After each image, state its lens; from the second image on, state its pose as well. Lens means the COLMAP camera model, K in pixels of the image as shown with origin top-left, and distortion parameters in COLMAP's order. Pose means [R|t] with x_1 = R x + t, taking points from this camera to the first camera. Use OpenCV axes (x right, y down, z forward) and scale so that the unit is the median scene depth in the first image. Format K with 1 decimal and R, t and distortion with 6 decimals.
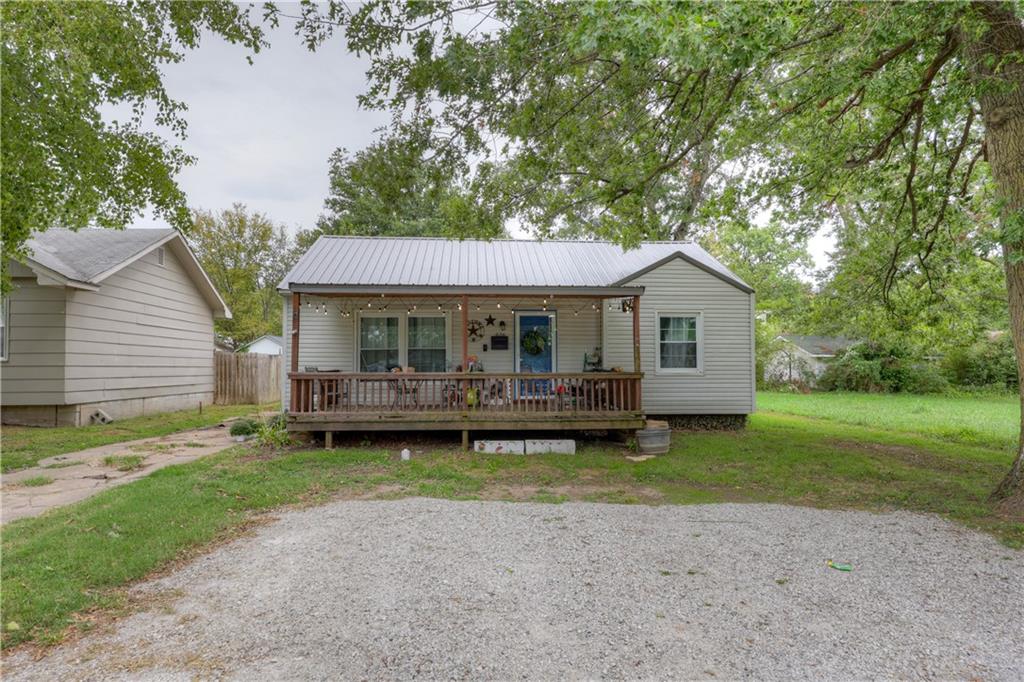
lens RADIAL K [[603.6, 0, 512.0], [0, 603.6, 341.0], [0, 0, 1]] dist [0.028540, -0.000273]
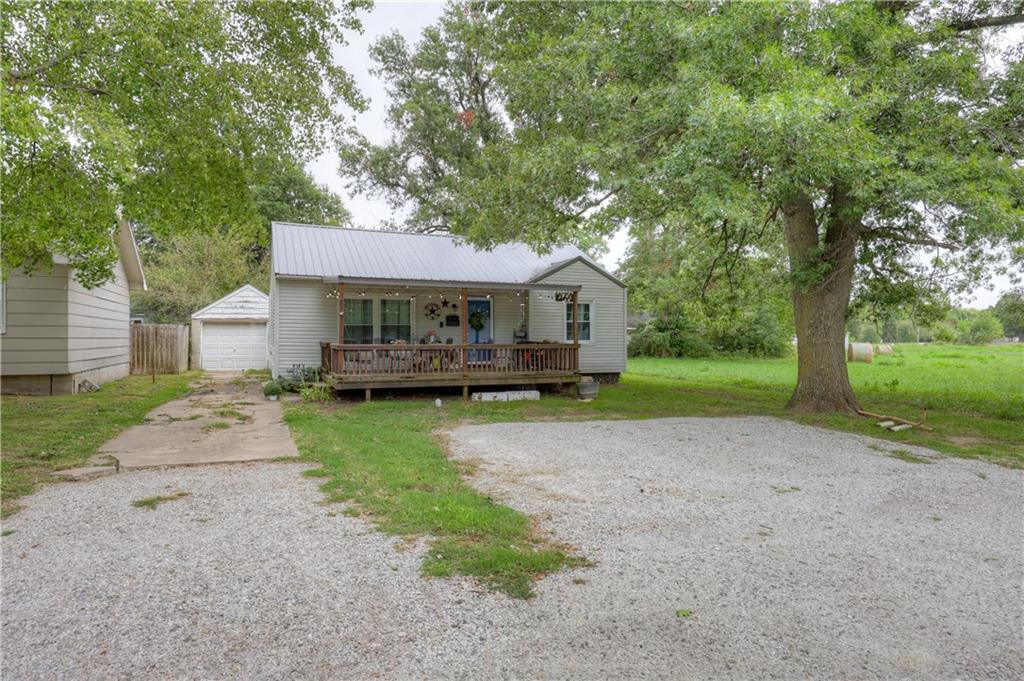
lens RADIAL K [[603.6, 0, 512.0], [0, 603.6, 340.5], [0, 0, 1]] dist [0.028540, -0.000273]
pose [[0.945674, 0.000068, 0.325117, -0.319213], [-0.016688, 0.998692, 0.048331, -0.019372], [-0.324688, -0.051131, 0.944438, -0.258306]]
